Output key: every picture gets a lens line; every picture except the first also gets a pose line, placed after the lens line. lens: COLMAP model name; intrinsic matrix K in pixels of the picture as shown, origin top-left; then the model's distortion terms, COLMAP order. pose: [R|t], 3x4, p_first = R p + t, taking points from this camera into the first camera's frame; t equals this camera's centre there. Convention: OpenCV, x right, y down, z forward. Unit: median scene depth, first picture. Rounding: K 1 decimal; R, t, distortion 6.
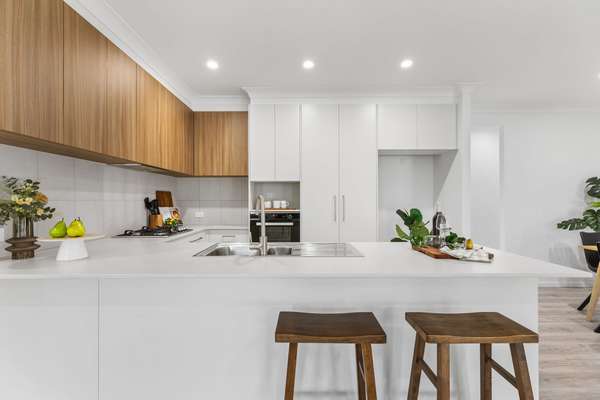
lens RADIAL K [[272.8, 0, 301.6], [0, 272.8, 201.3], [0, 0, 1]] dist [0.005263, -0.000126]
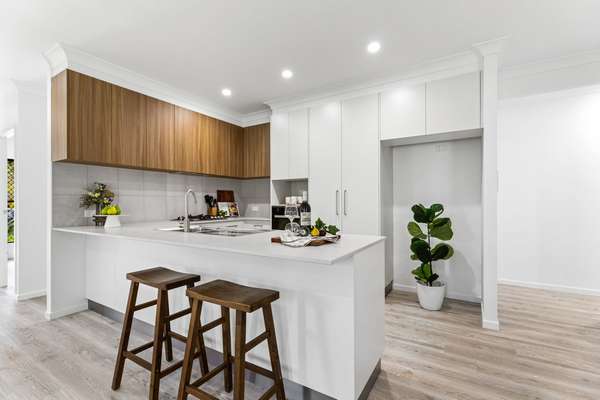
lens RADIAL K [[272.8, 0, 302.3], [0, 272.8, 203.1], [0, 0, 1]] dist [0.005263, -0.000126]
pose [[0.852228, -0.000004, -0.523170, 0.547233], [0.000773, 0.999999, 0.001253, 0.024370], [0.523170, -0.001472, 0.852227, 0.060530]]
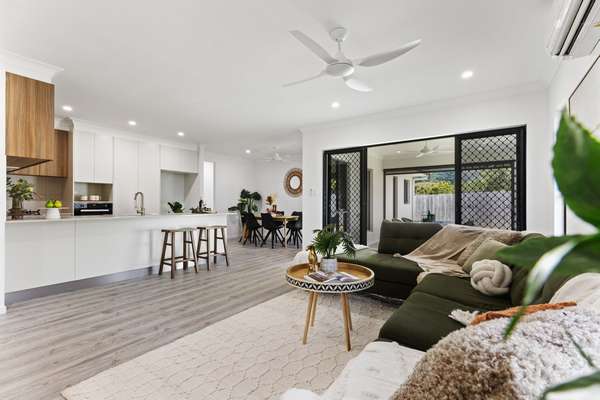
lens RADIAL K [[272.8, 0, 300.4], [0, 272.8, 203.9], [0, 0, 1]] dist [0.005263, -0.000126]
pose [[0.574968, 0.006384, 0.818151, -0.694546], [-0.006314, 0.999974, -0.003365, 0.044126], [-0.818152, -0.003231, 0.574994, -0.849580]]
